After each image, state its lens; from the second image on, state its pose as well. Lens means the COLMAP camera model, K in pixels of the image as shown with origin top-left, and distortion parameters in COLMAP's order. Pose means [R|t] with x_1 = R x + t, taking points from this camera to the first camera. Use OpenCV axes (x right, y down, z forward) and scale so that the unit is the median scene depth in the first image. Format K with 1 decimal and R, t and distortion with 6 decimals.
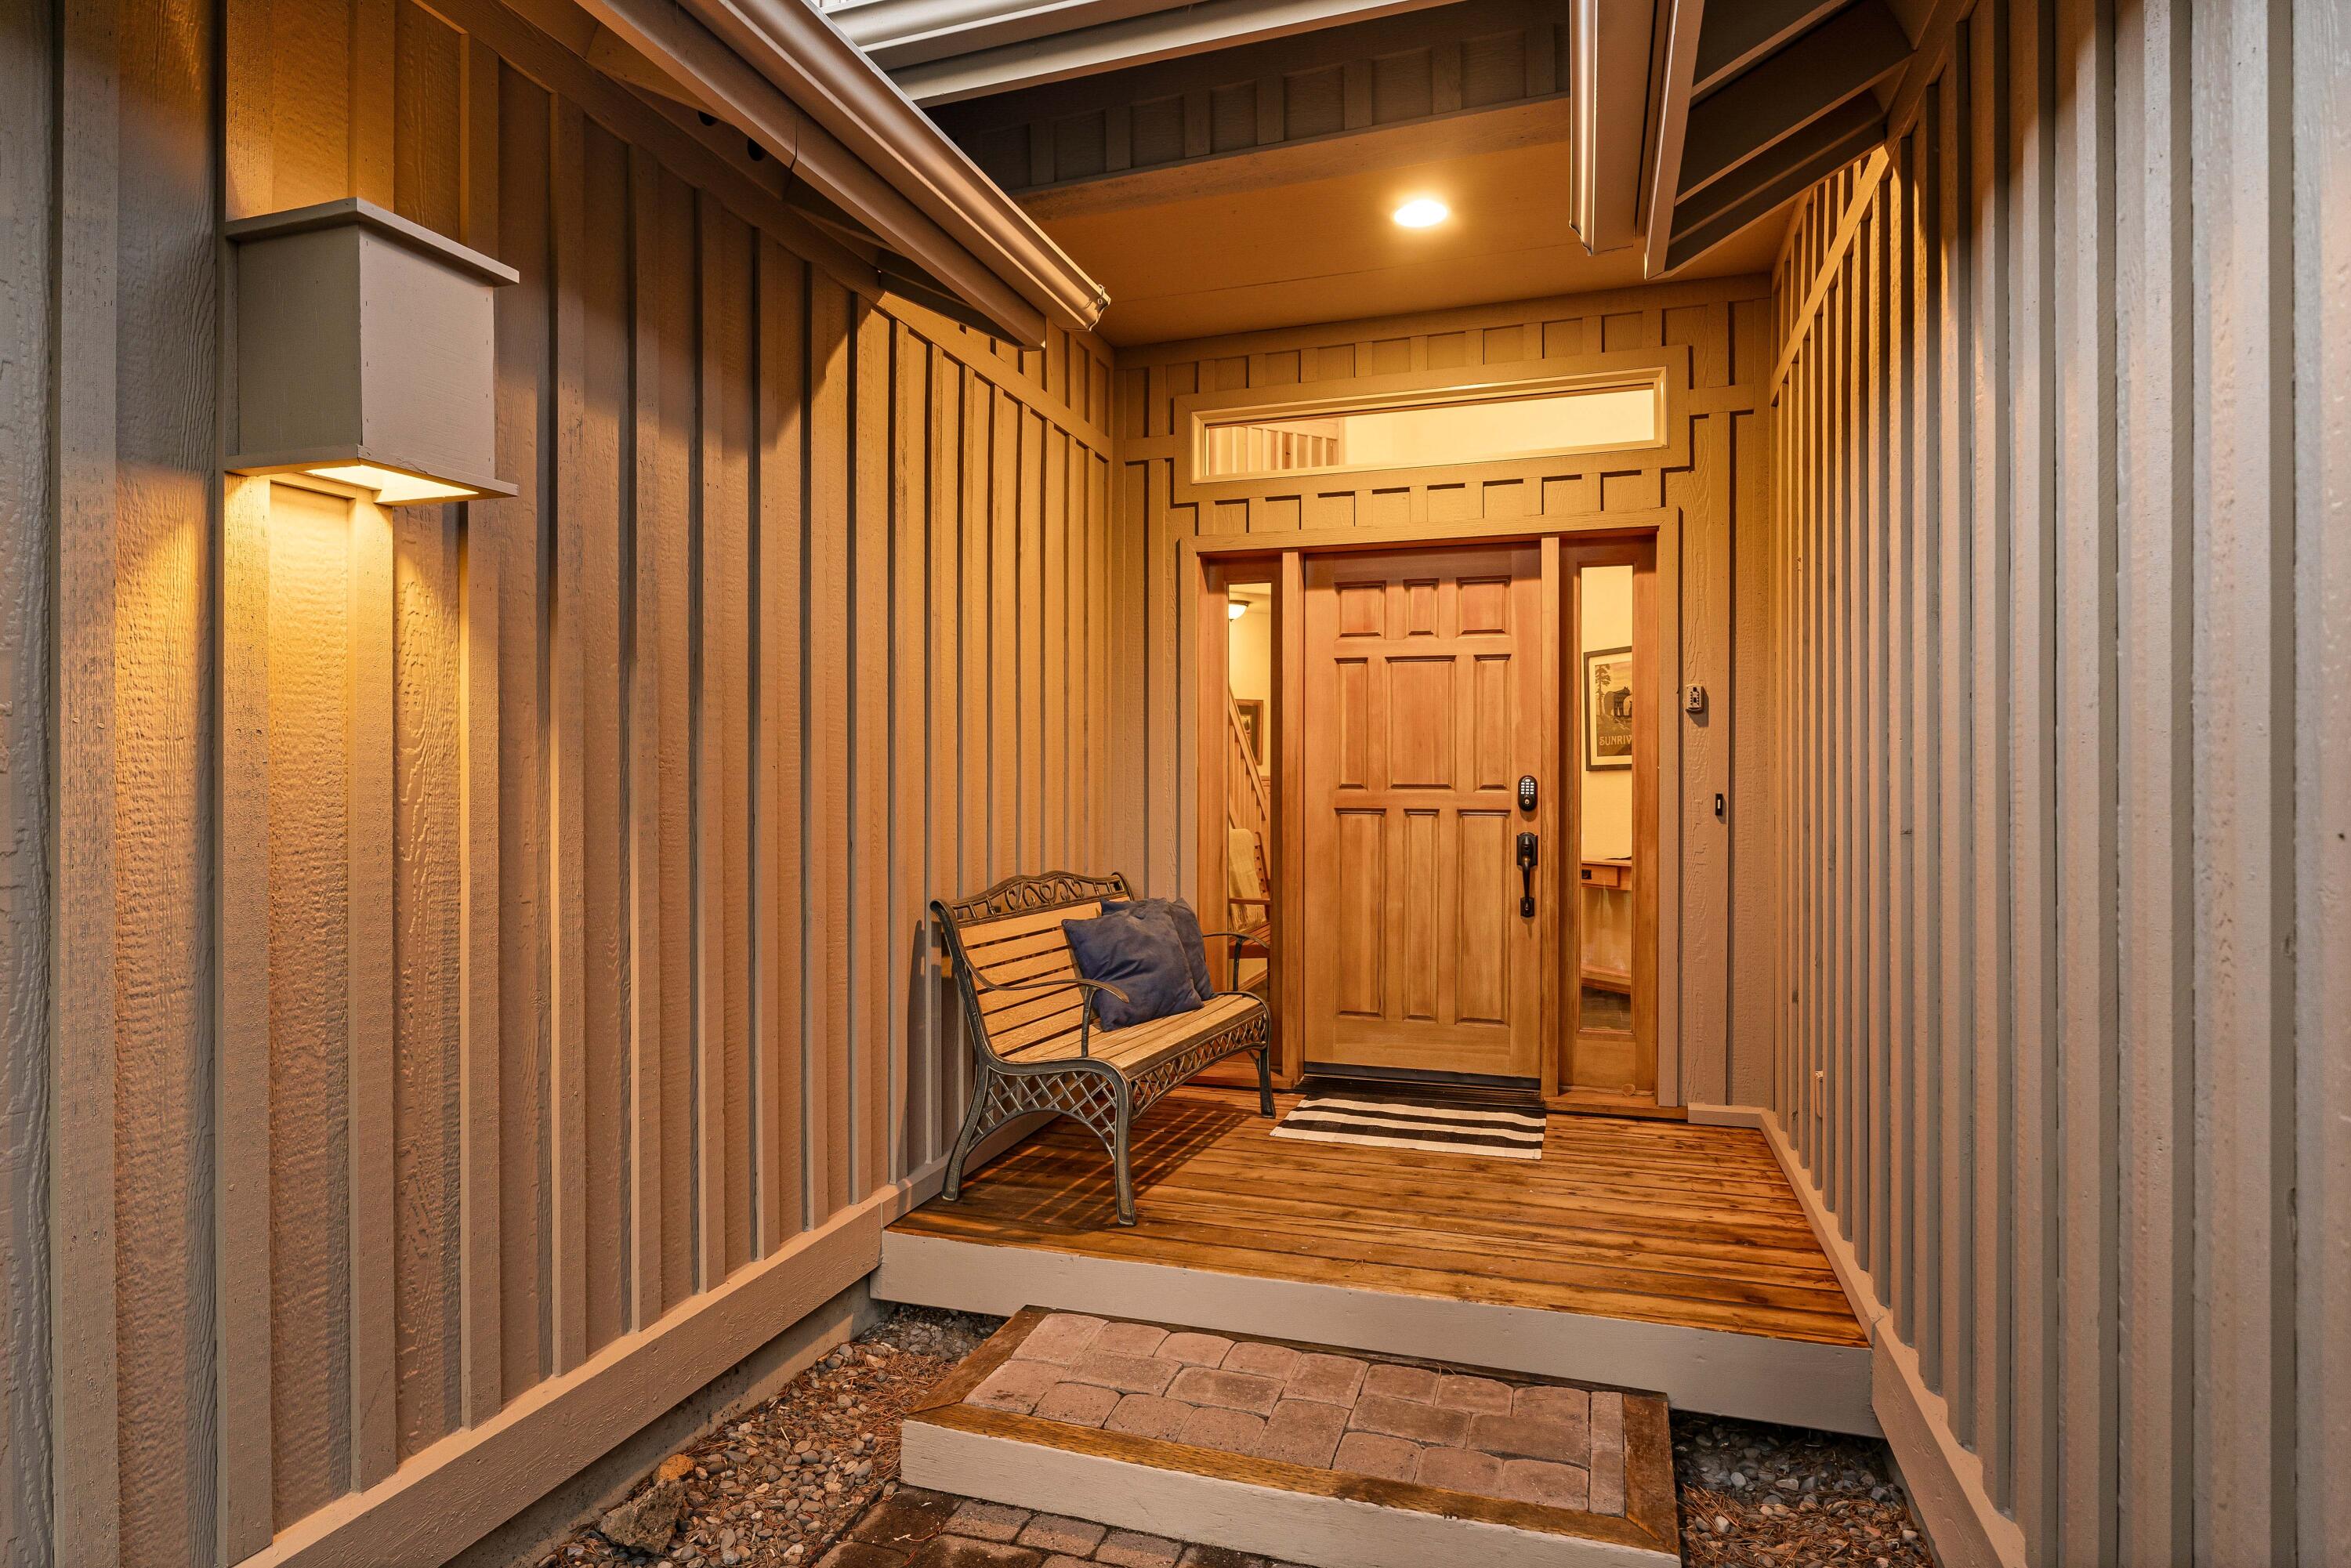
lens RADIAL K [[1306.4, 0, 1175.5], [0, 1306.4, 784.0], [0, 0, 1]] dist [-0.002294, -0.000062]
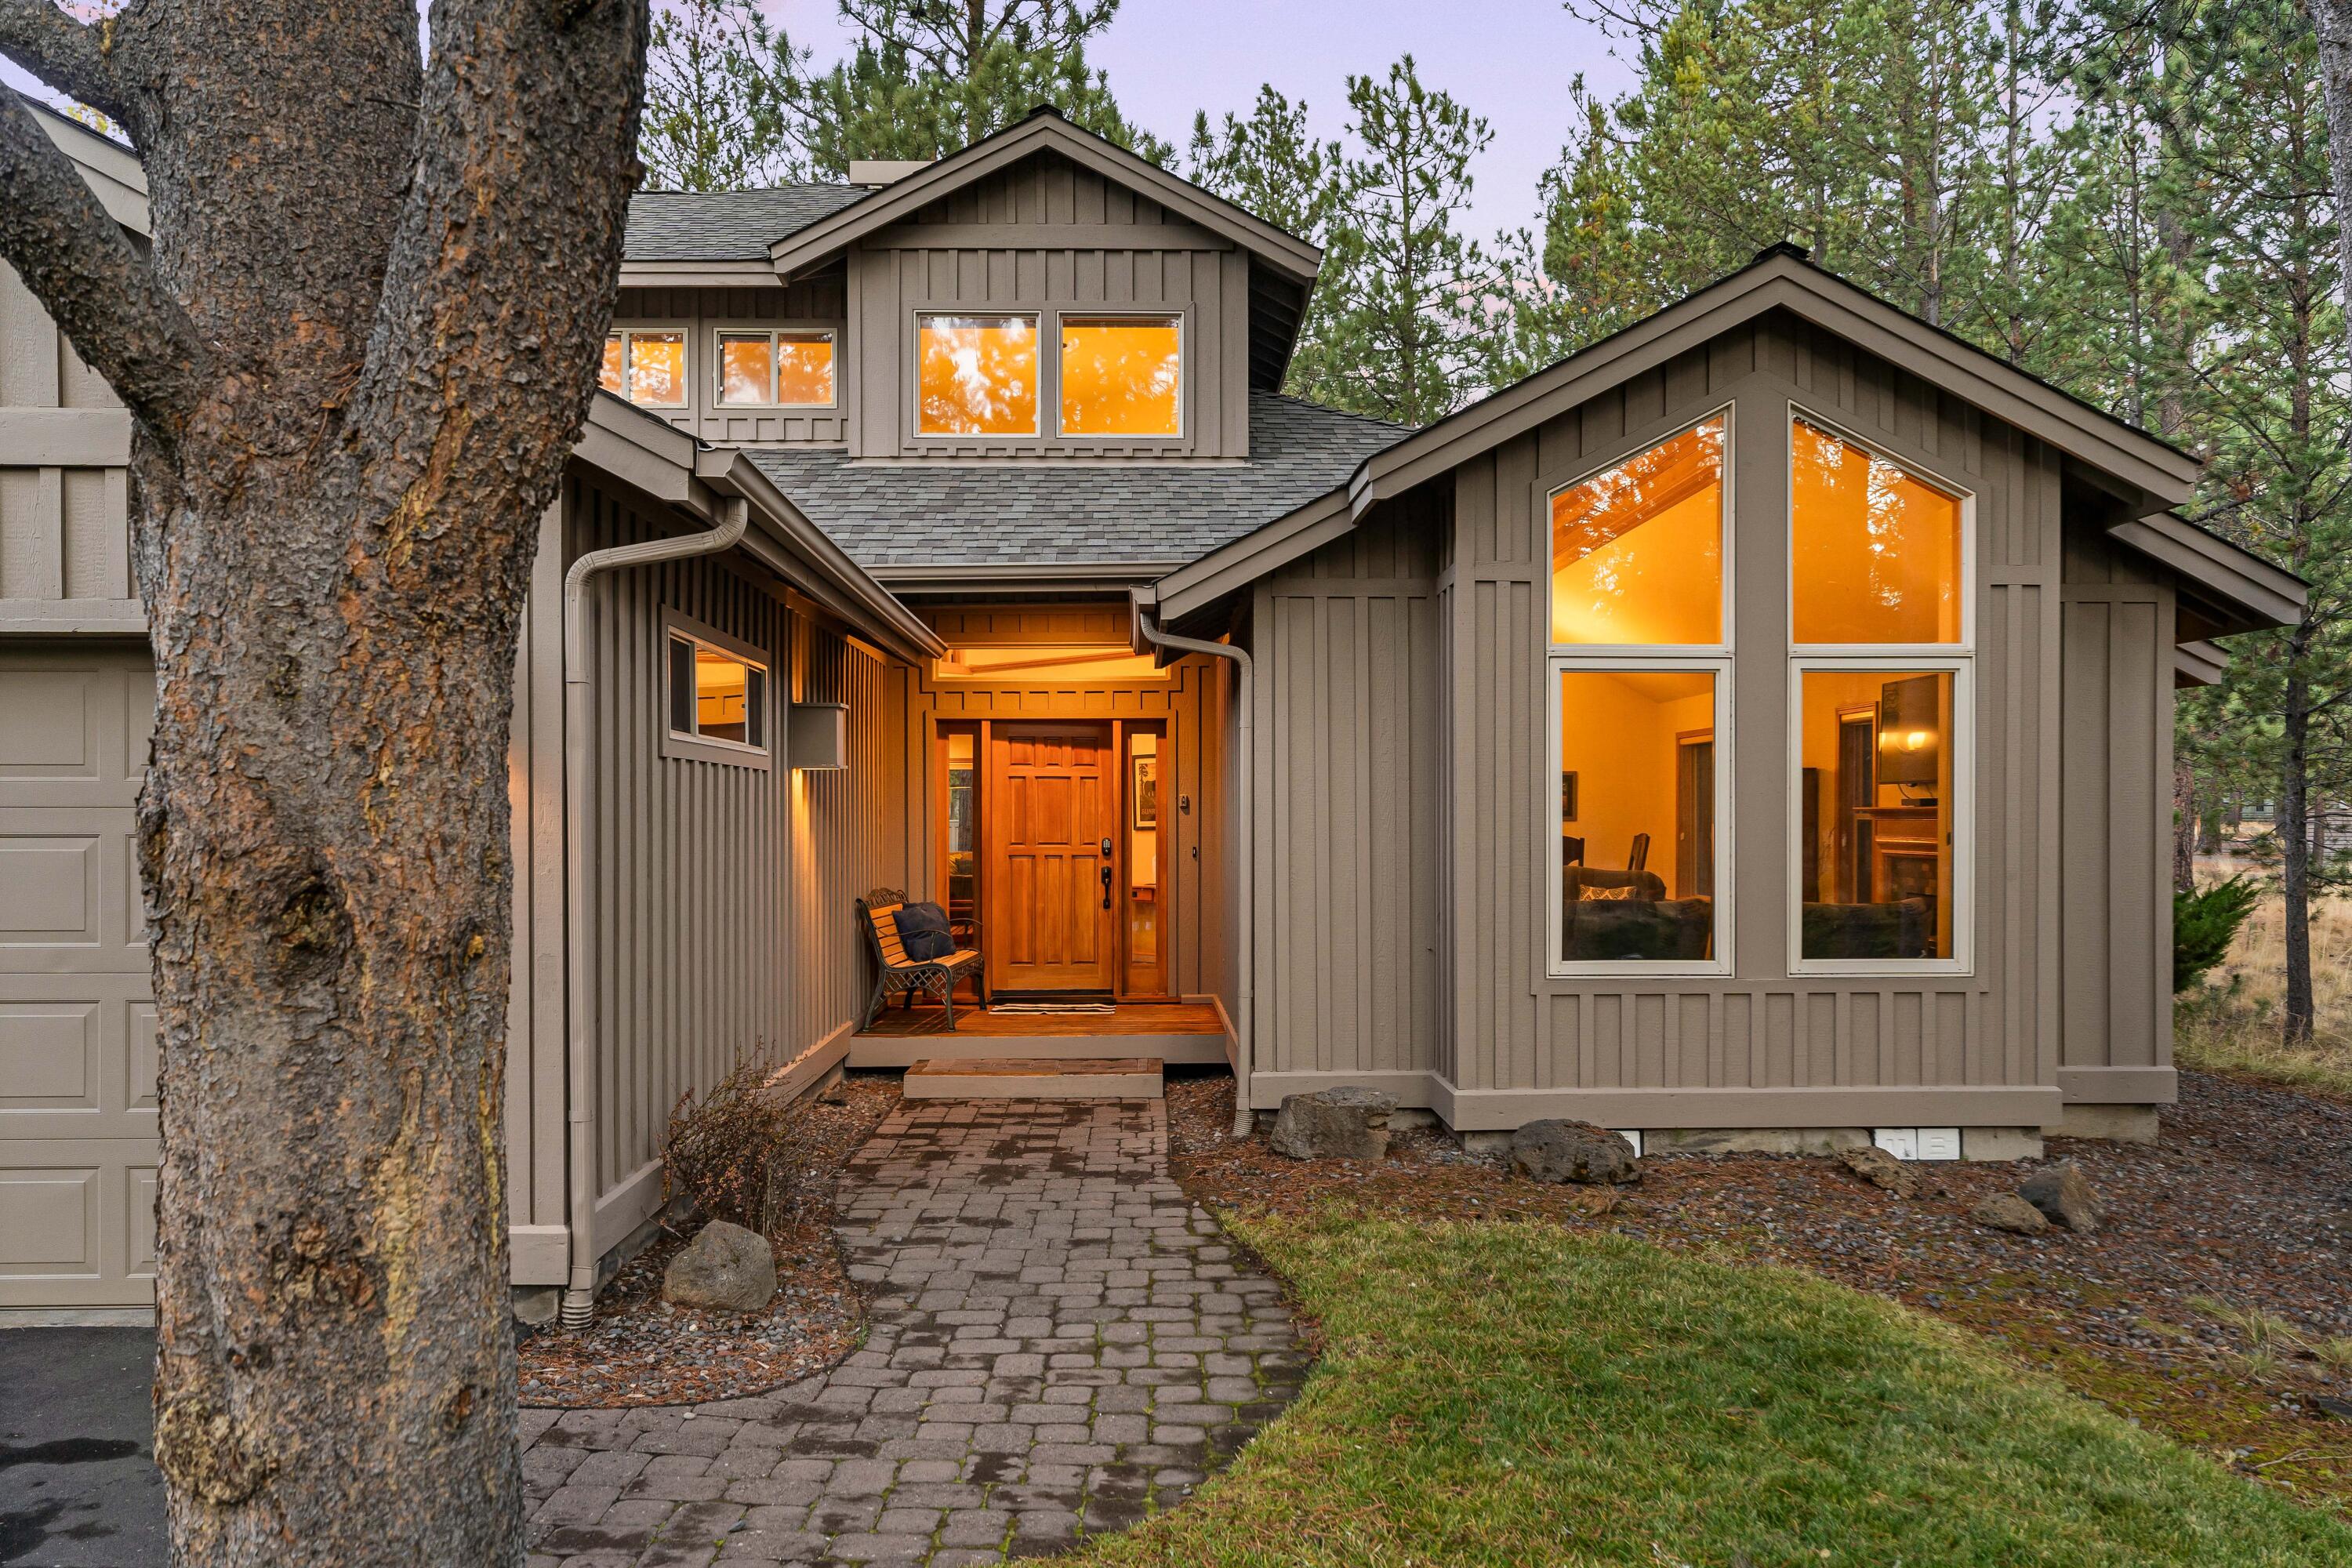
lens RADIAL K [[1752.6, 0, 1172.2], [0, 1752.6, 819.8], [0, 0, 1]] dist [-0.002518, 0.000311]
pose [[0.946207, -0.002670, 0.323552, -0.505264], [0.003540, 0.999992, -0.002101, -0.028586], [-0.323544, 0.003134, 0.946208, -1.577758]]
